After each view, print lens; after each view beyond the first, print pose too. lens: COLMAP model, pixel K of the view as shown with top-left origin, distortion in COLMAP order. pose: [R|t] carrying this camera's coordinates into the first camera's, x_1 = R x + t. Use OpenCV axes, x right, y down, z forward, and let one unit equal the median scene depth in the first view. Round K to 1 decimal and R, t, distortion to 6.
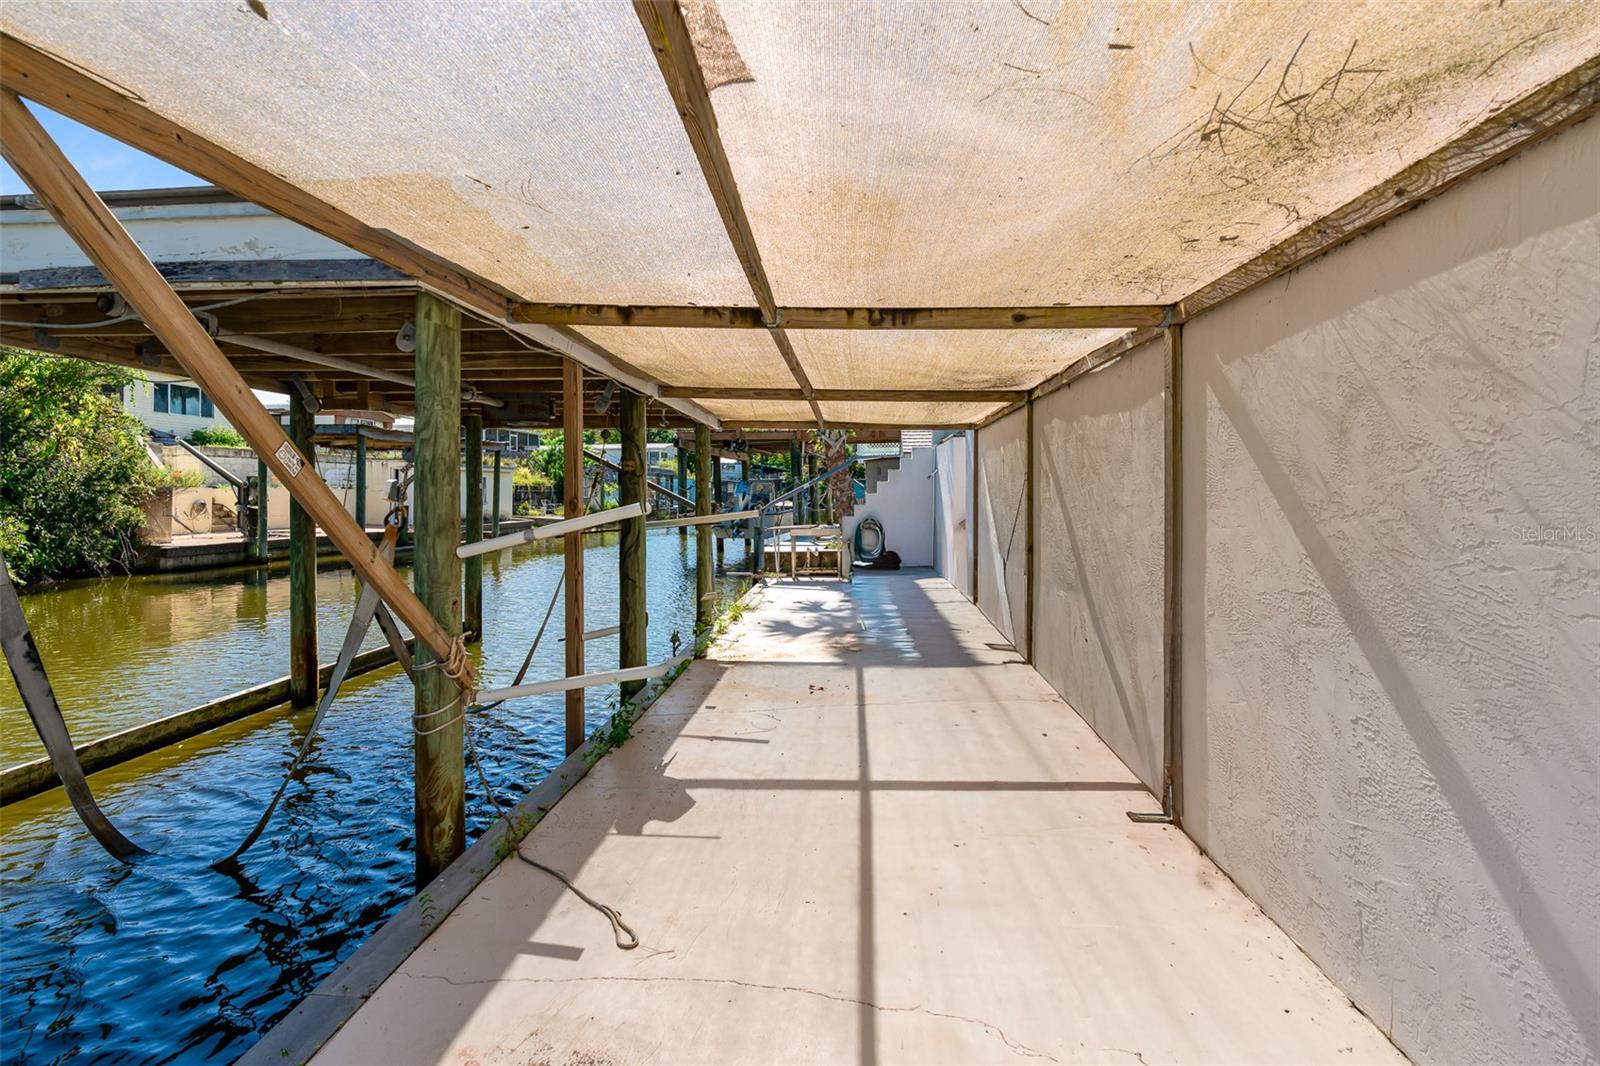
lens RADIAL K [[724.8, 0, 799.6], [0, 724.8, 488.3], [0, 0, 1]] dist [-0.007176, 0.002746]
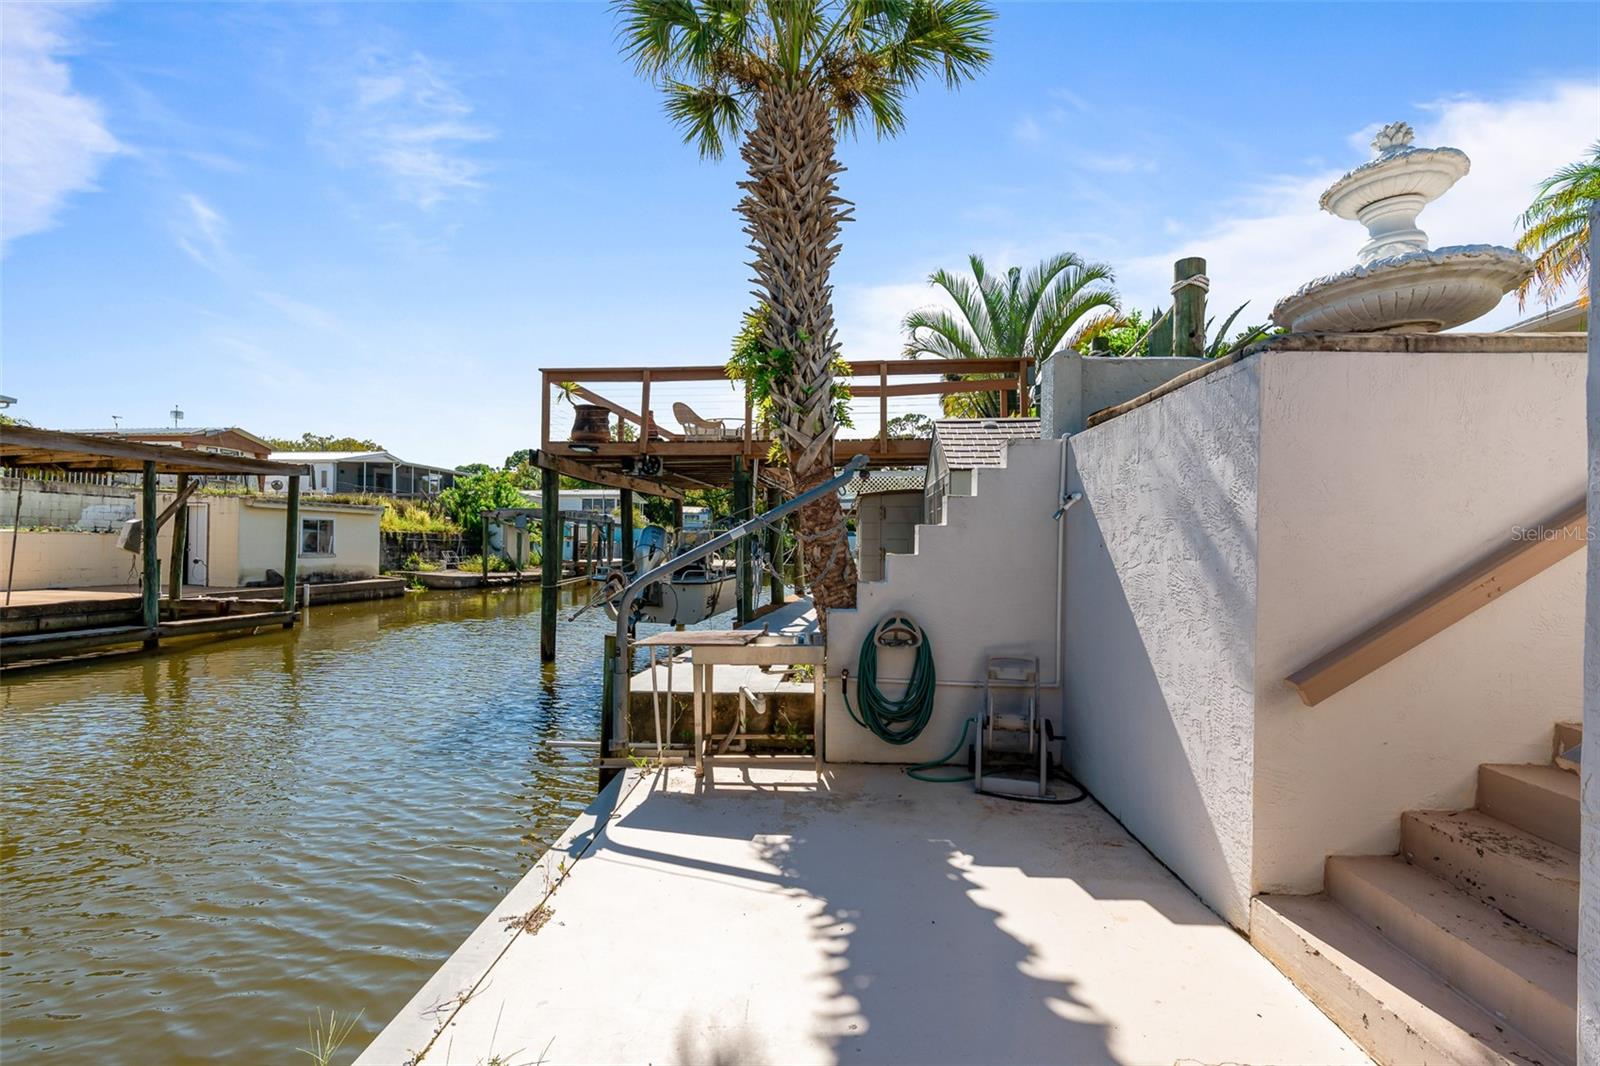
lens RADIAL K [[724.8, 0, 796.7], [0, 724.8, 538.2], [0, 0, 1]] dist [-0.007176, 0.002746]
pose [[0.999441, 0.013612, 0.030536, 0.090054], [-0.013456, 0.999895, -0.005312, 0.004460], [-0.030605, 0.004898, 0.999520, 1.859699]]
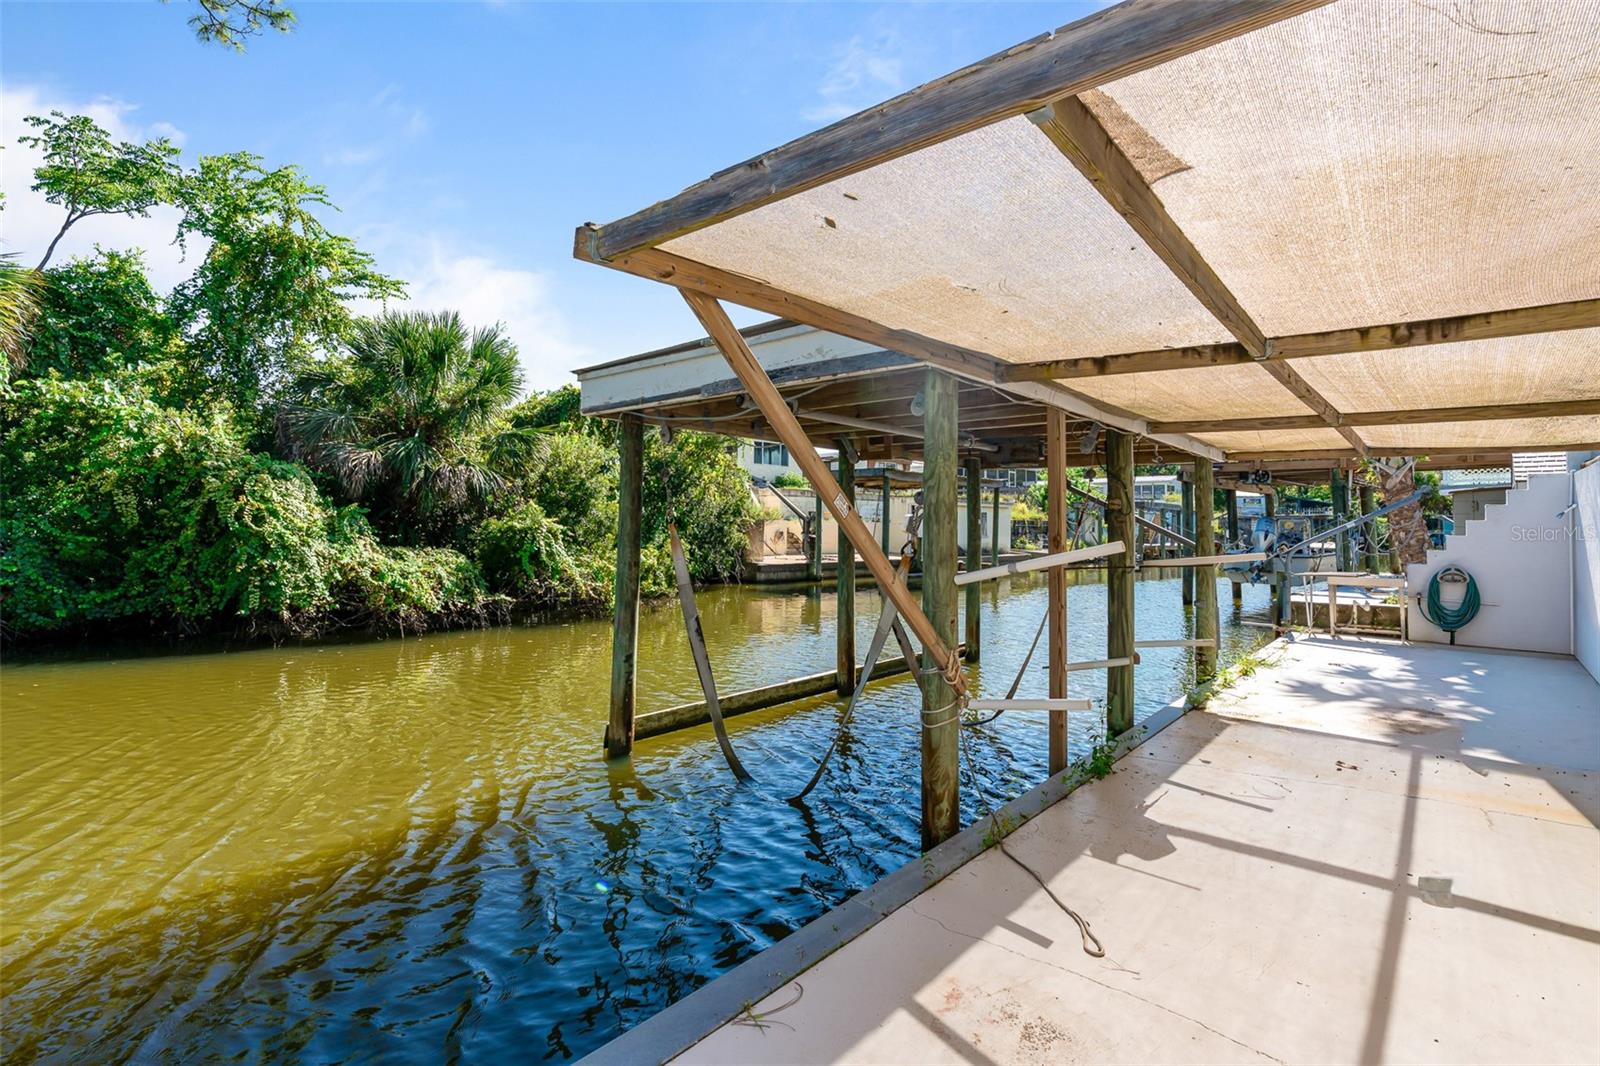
lens RADIAL K [[724.8, 0, 813.5], [0, 724.8, 499.5], [0, 0, 1]] dist [-0.007176, 0.002746]
pose [[0.799060, -0.008595, -0.601190, 0.046729], [-0.010862, 0.999528, -0.028726, -0.005437], [0.601154, 0.029484, 0.798589, -0.076385]]
